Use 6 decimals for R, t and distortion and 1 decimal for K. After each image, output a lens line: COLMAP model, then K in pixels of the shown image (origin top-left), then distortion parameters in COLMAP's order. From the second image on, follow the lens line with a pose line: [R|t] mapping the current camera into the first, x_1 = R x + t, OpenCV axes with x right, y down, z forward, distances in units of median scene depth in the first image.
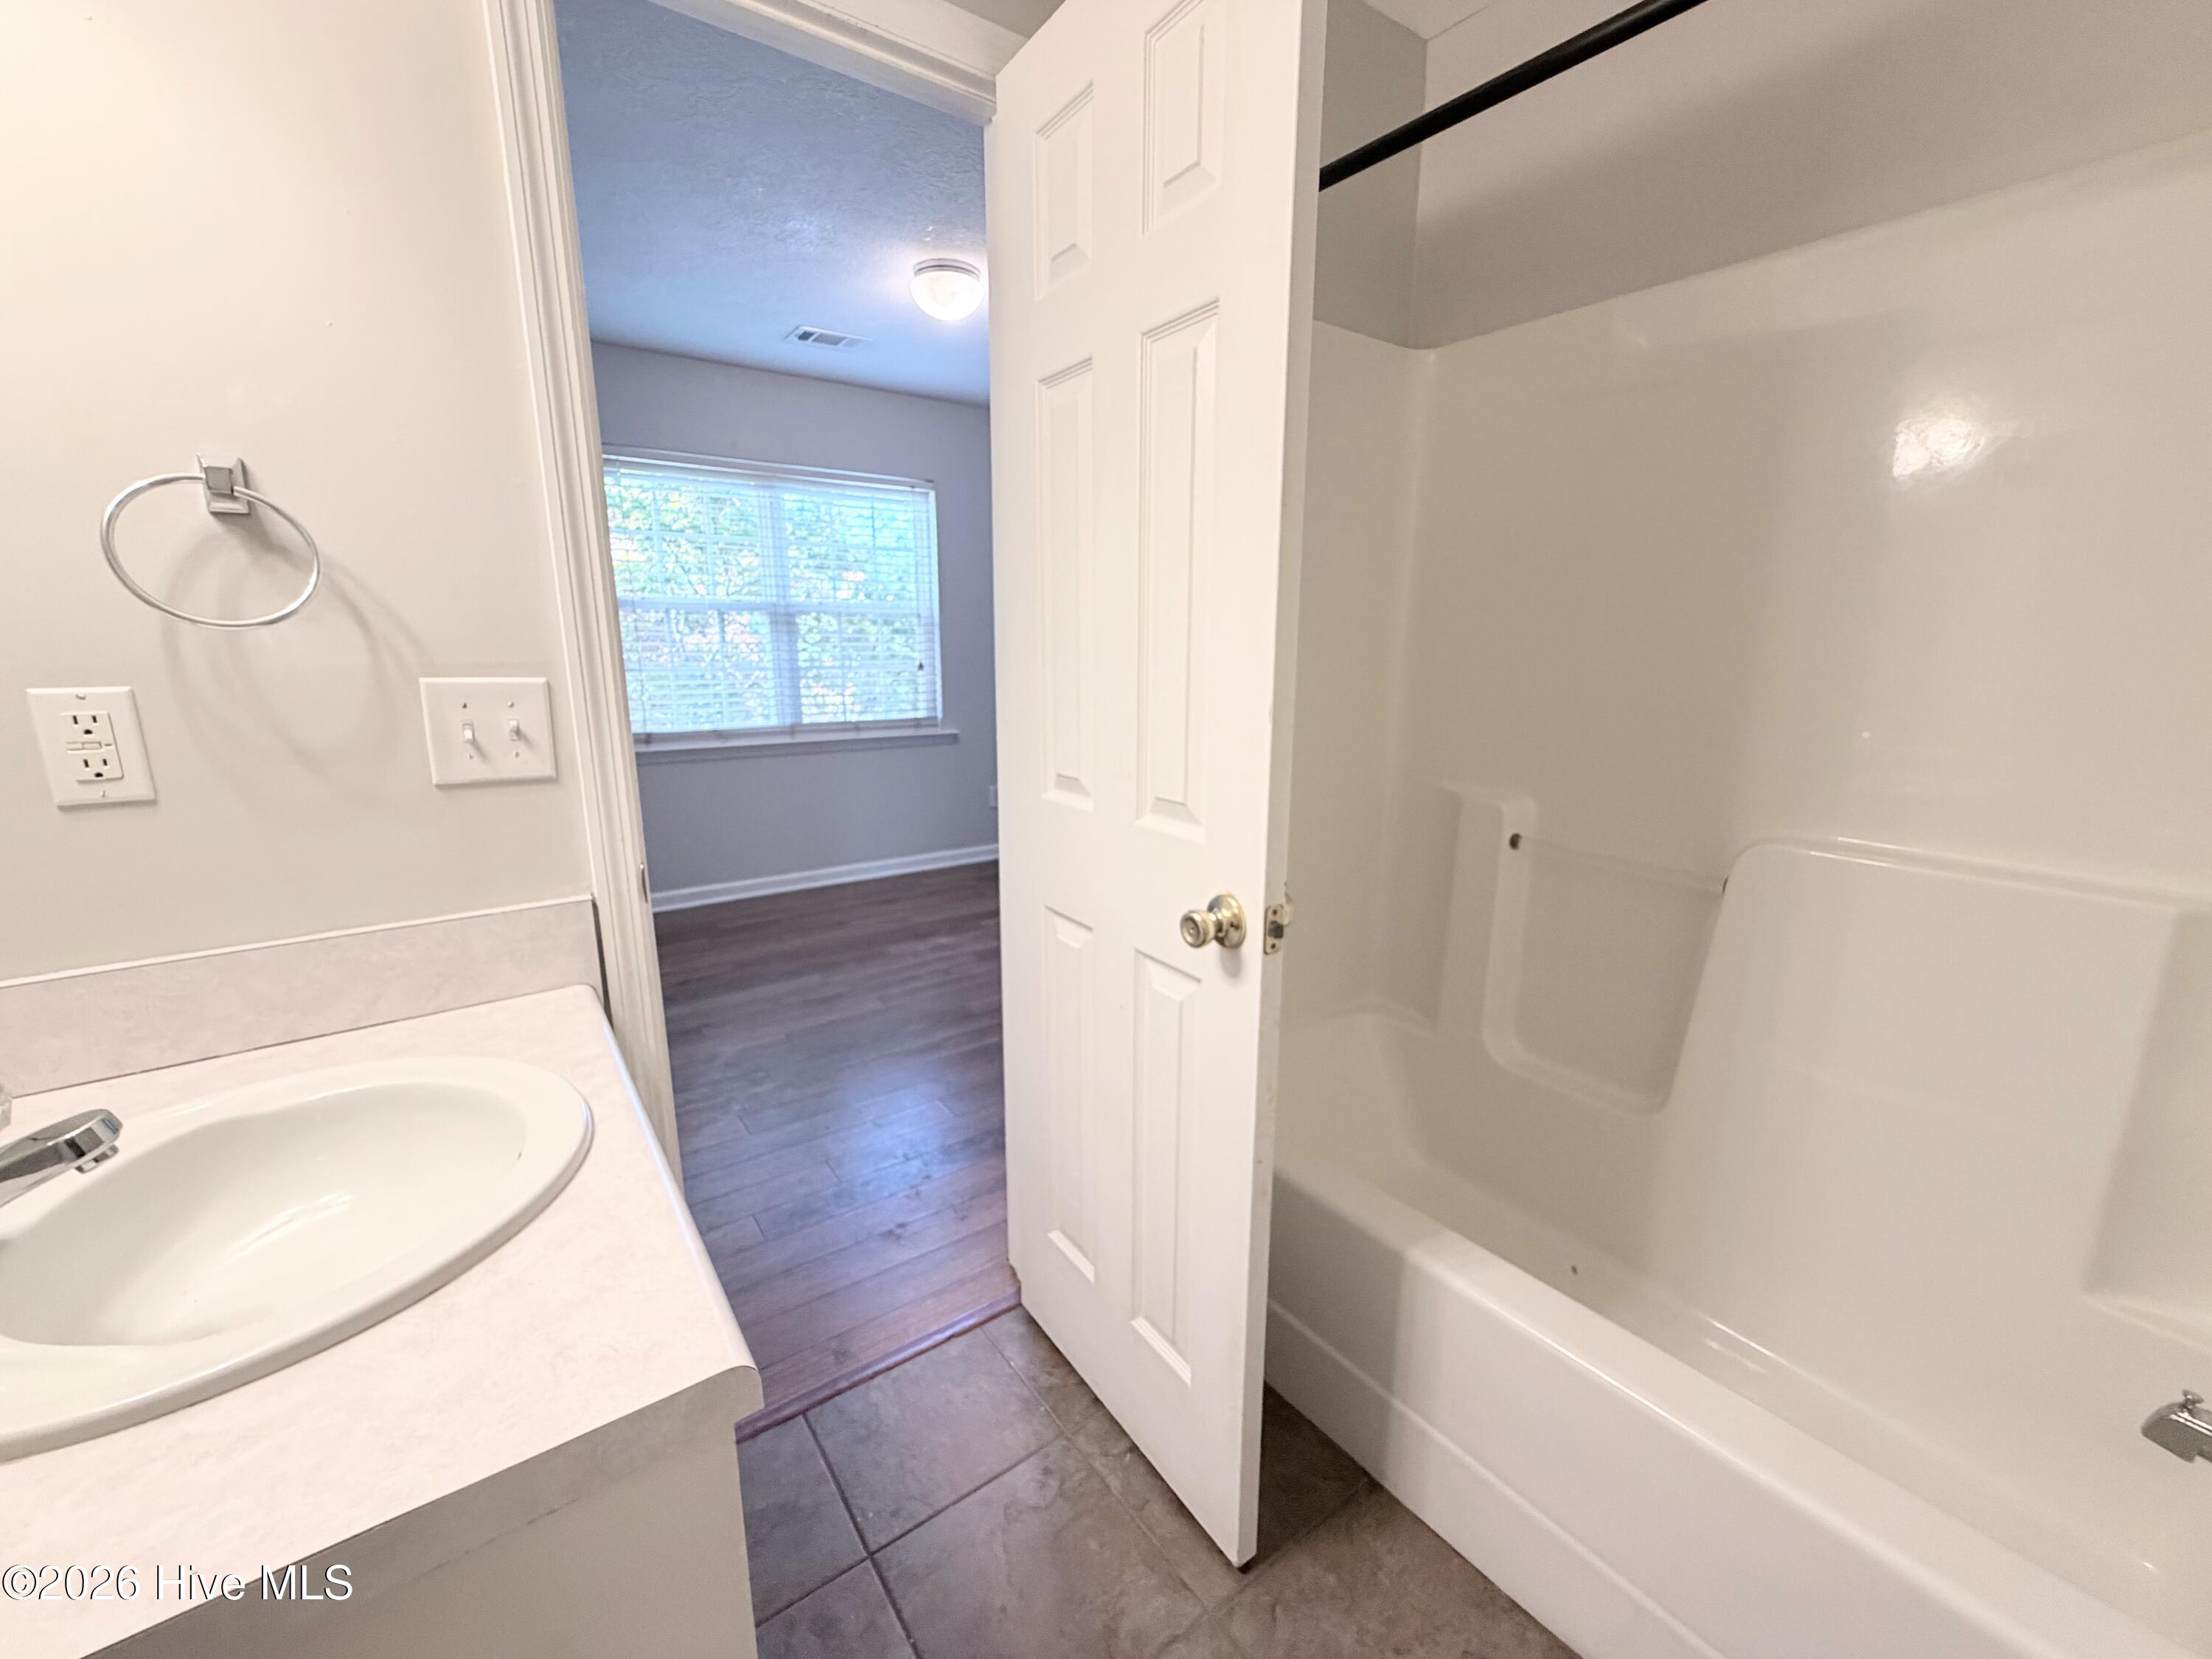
lens RADIAL K [[889.2, 0, 1103.1], [0, 889.2, 829.7], [0, 0, 1]] dist [0.000519, 0.000796]
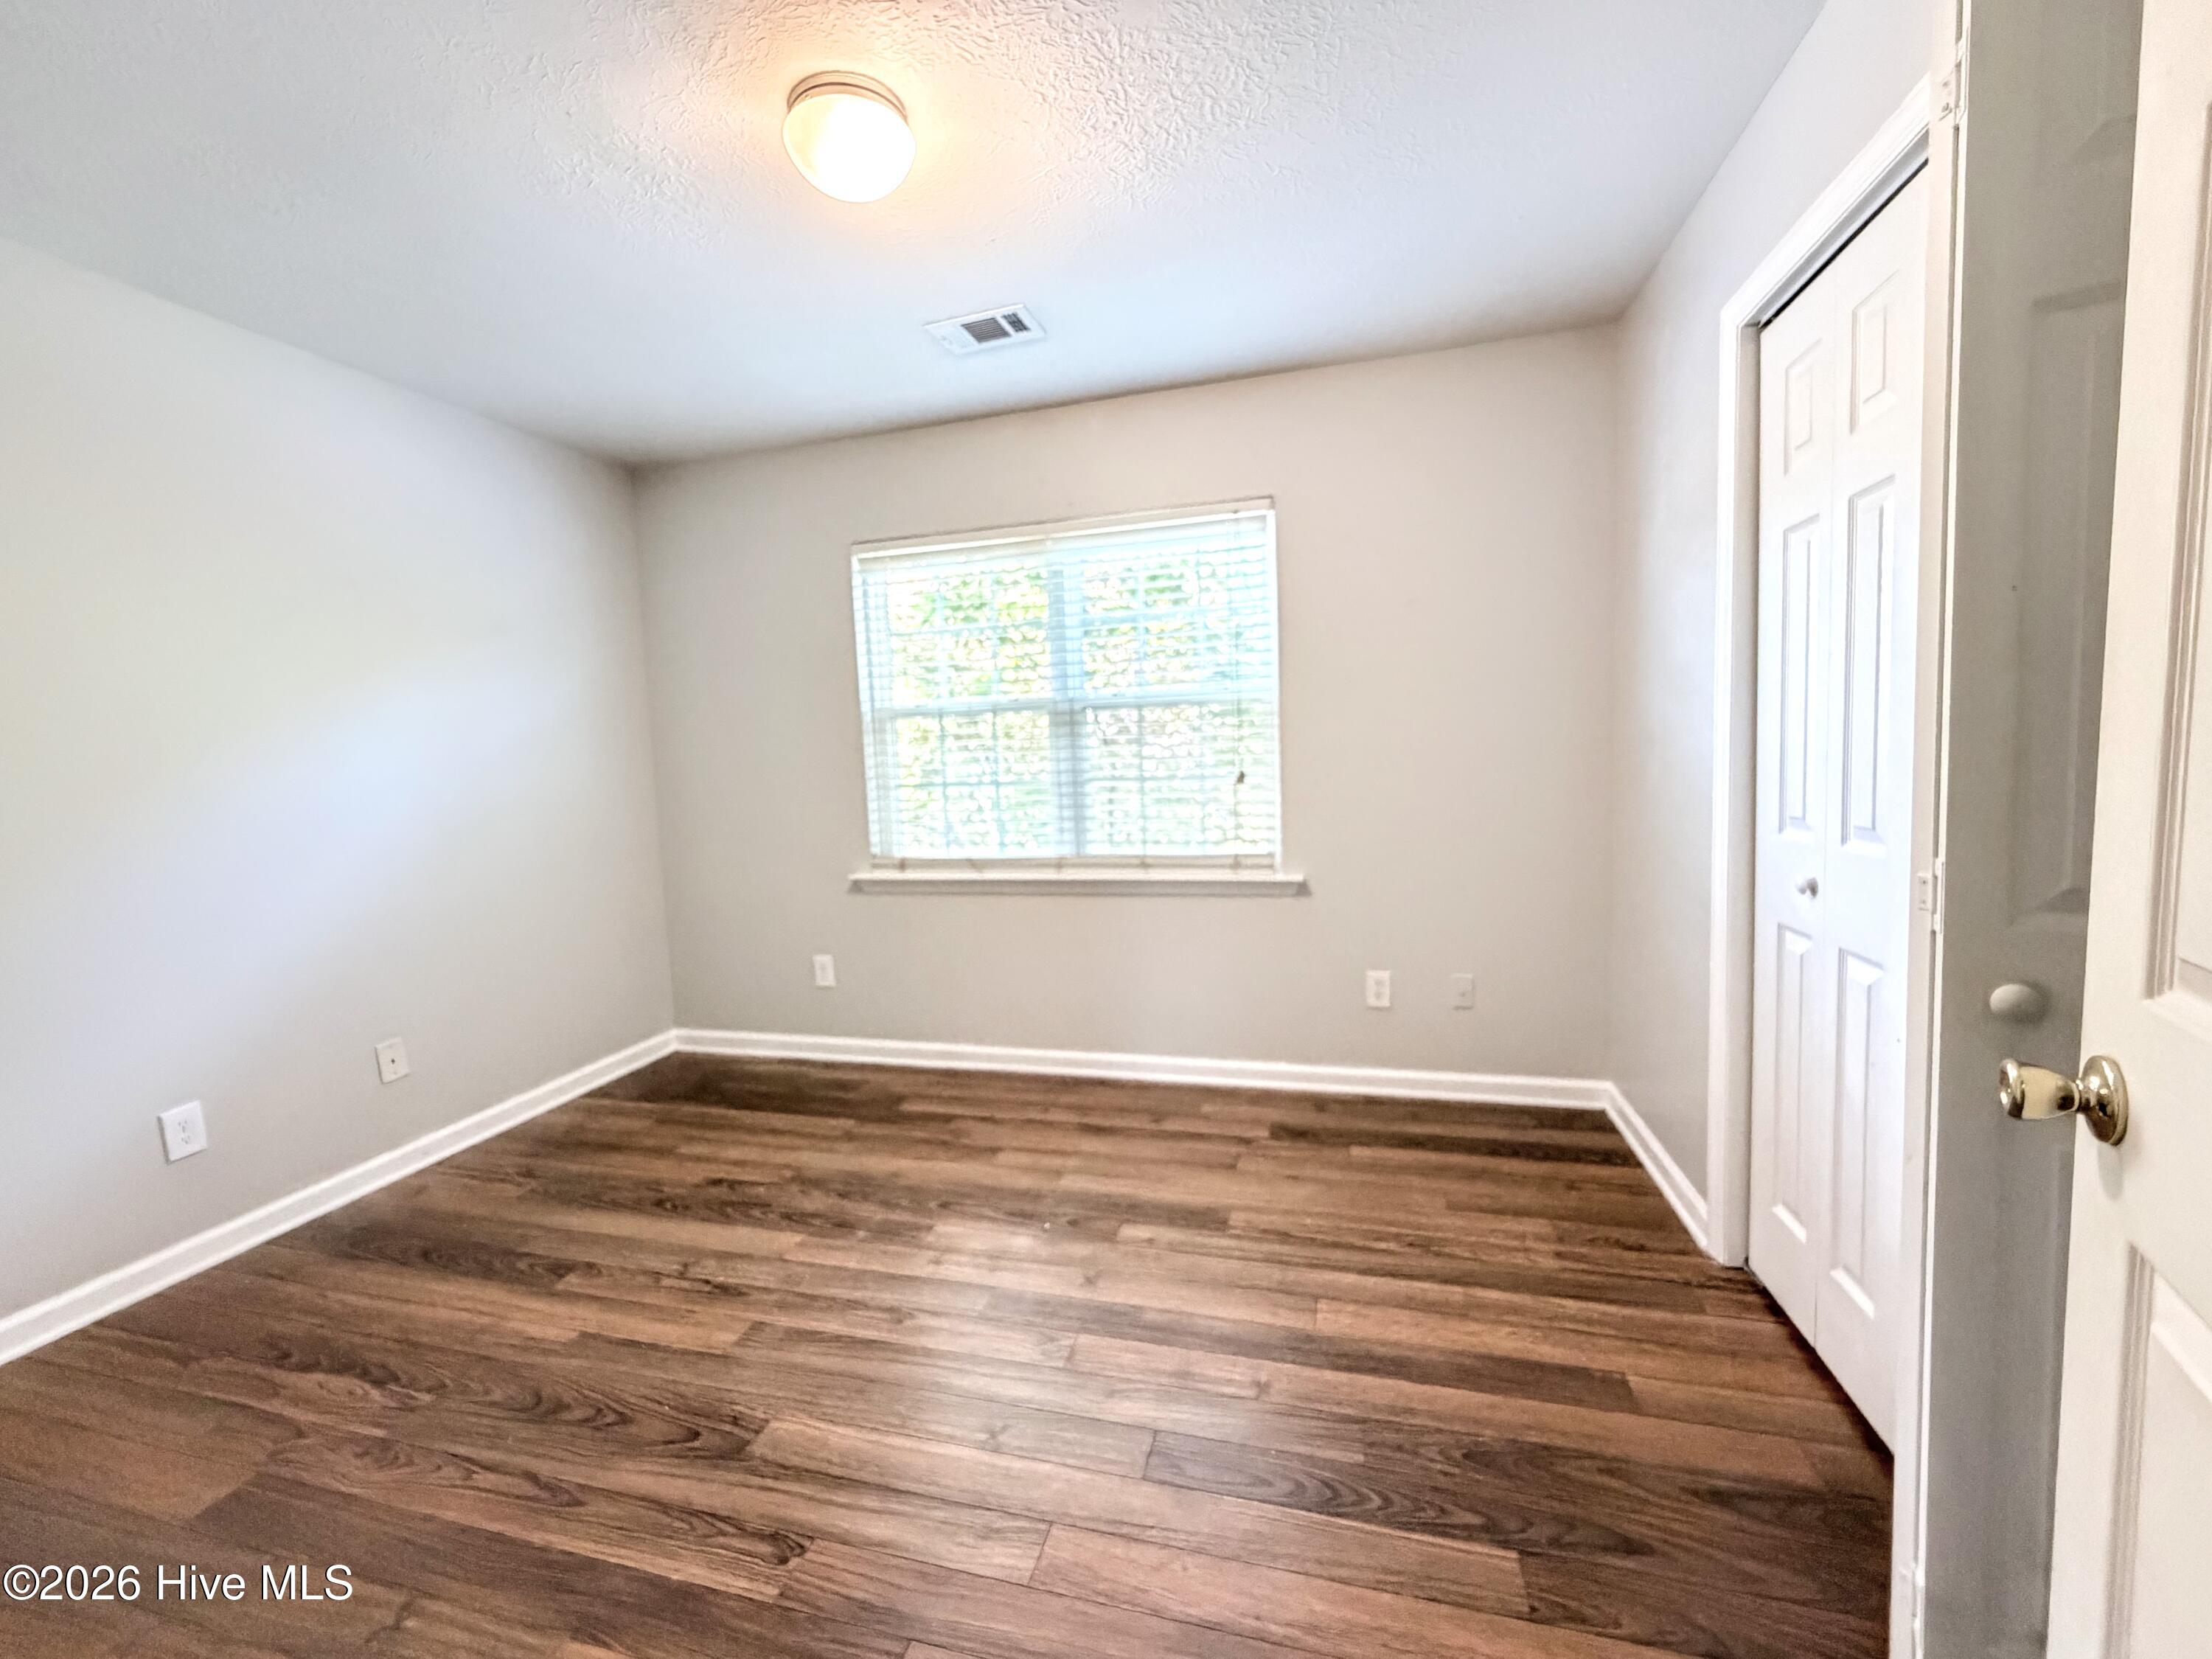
lens RADIAL K [[889.2, 0, 1094.8], [0, 889.2, 827.7], [0, 0, 1]] dist [0.000519, 0.000796]
pose [[0.622017, 0.034676, -0.782236, 0.259034], [-0.124546, 0.990682, -0.055119, -0.104061], [0.773035, 0.131709, 0.620539, 0.553075]]
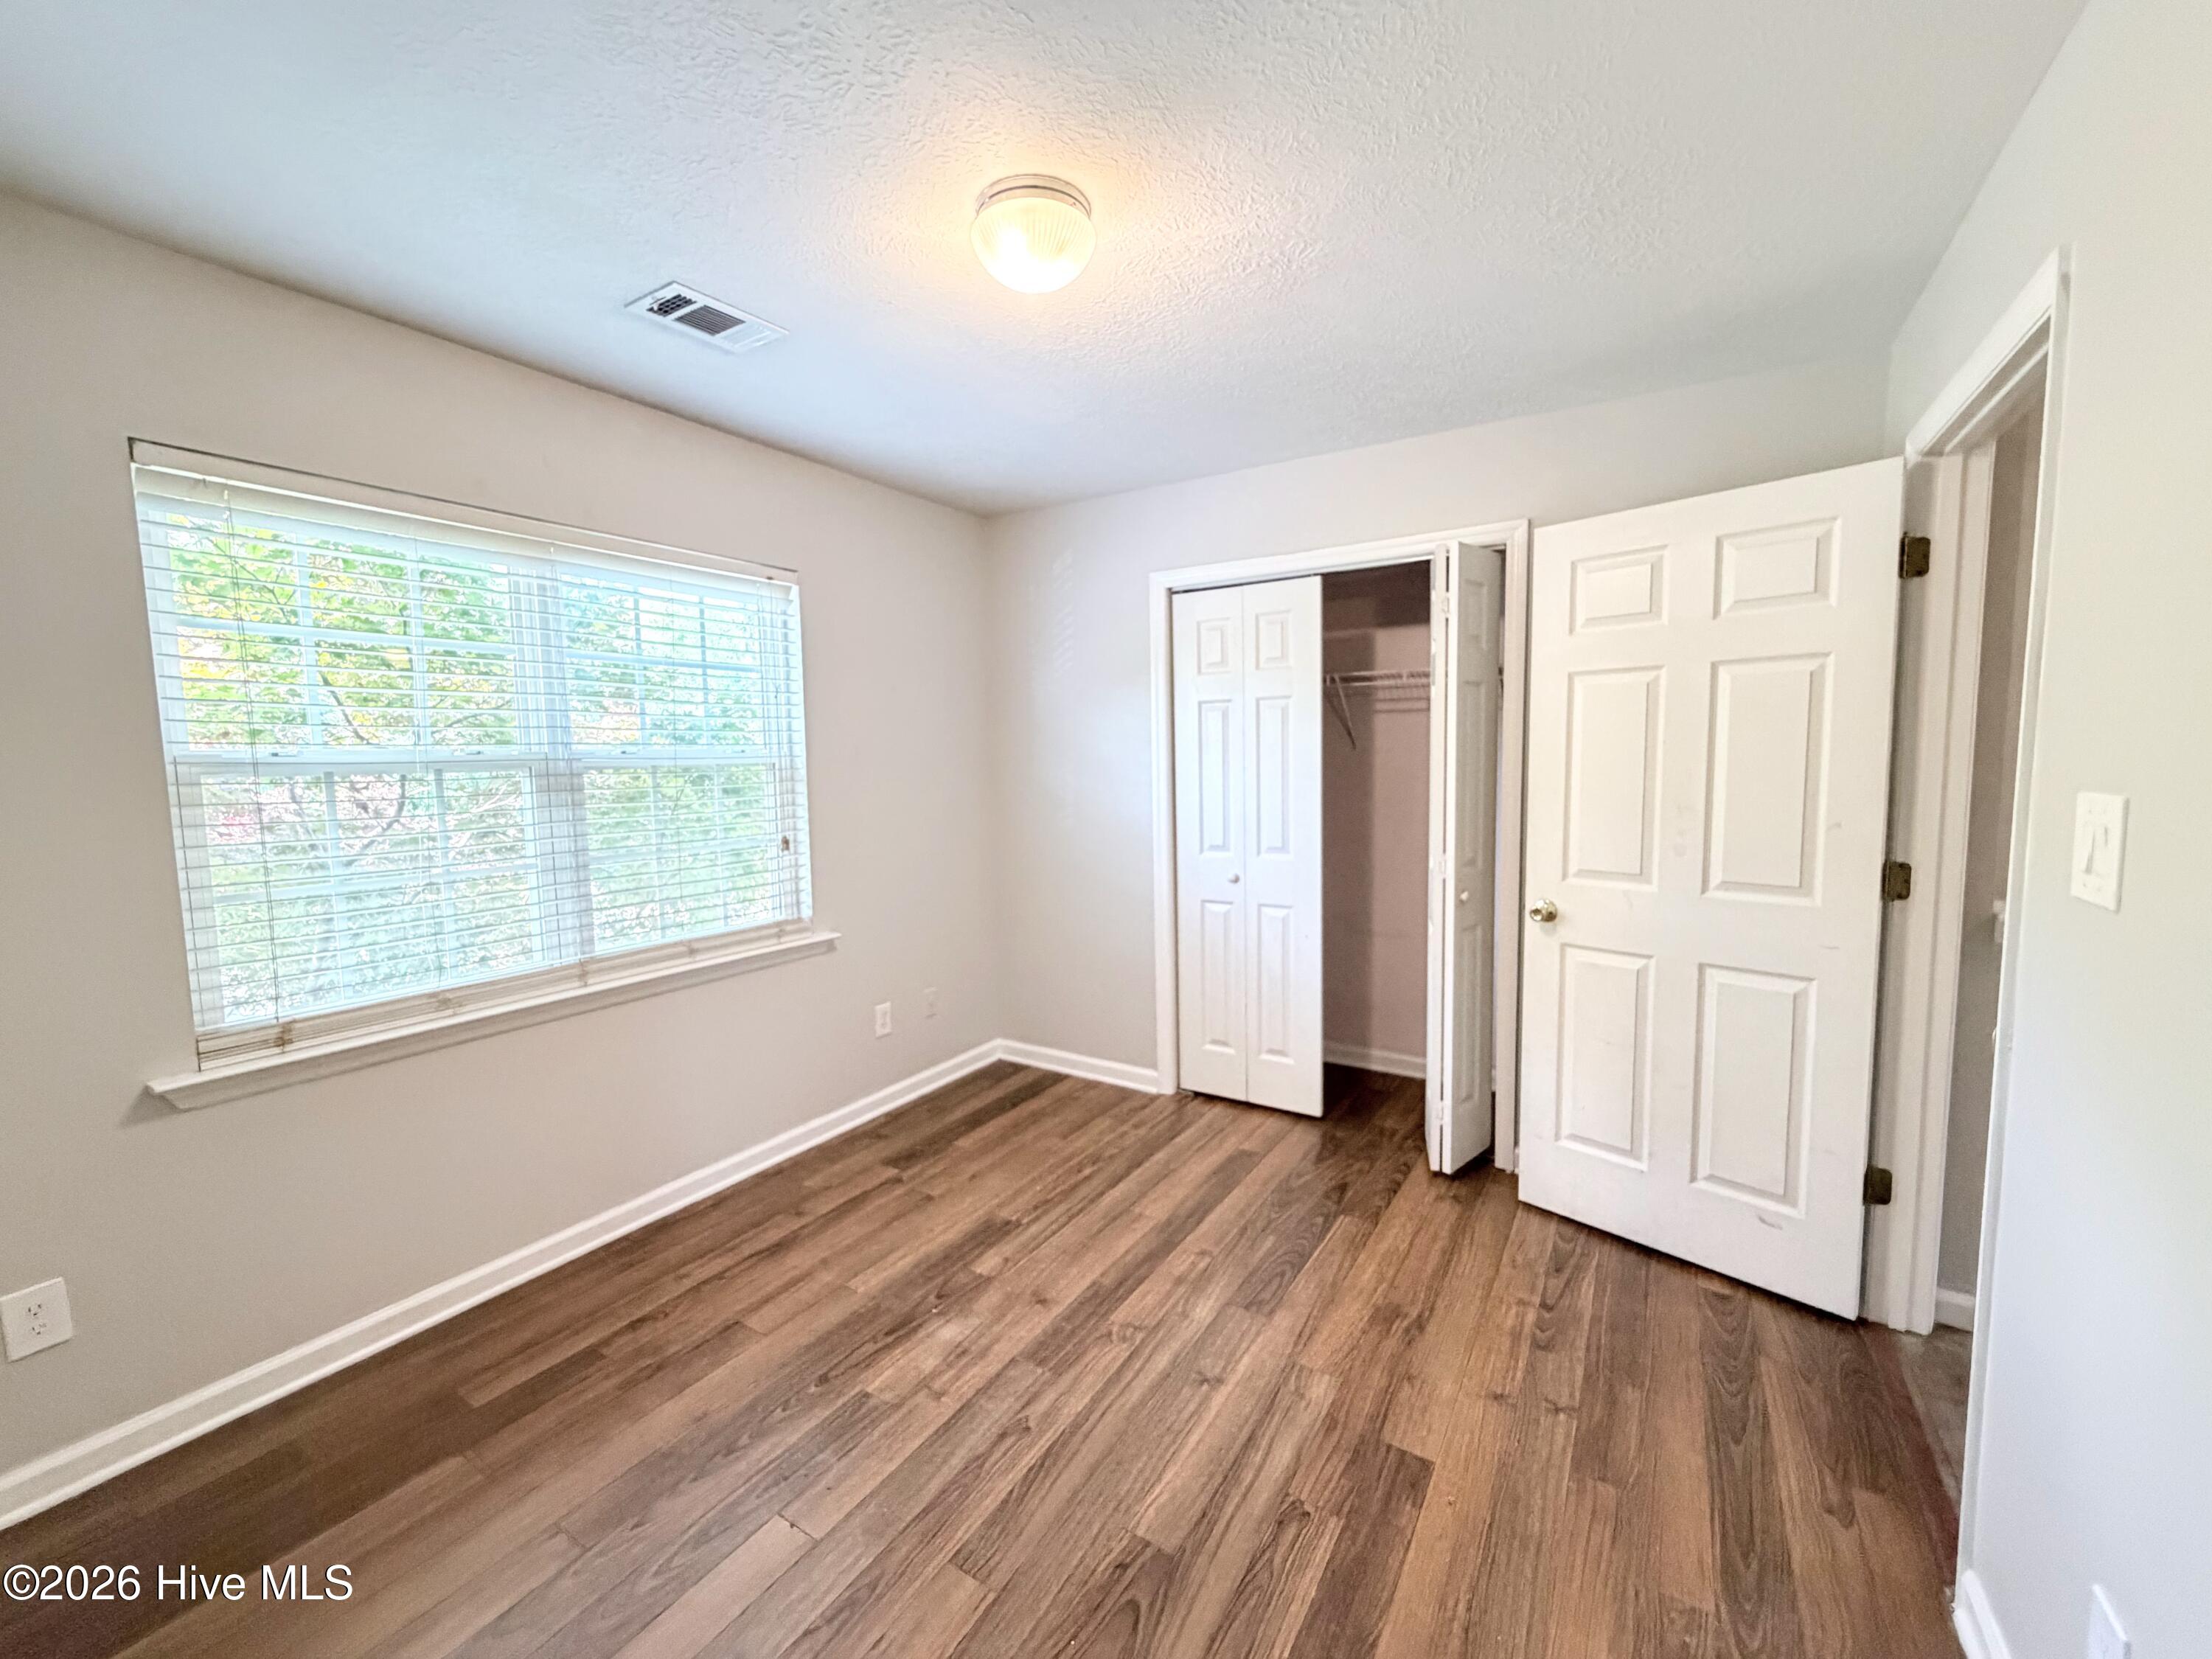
lens RADIAL K [[889.2, 0, 1094.6], [0, 889.2, 828.1], [0, 0, 1]] dist [0.000519, 0.000796]
pose [[0.929453, -0.050855, 0.365418, -0.247793], [0.098976, 0.988518, -0.114177, -0.105225], [-0.355416, 0.142290, 0.923814, 0.340541]]
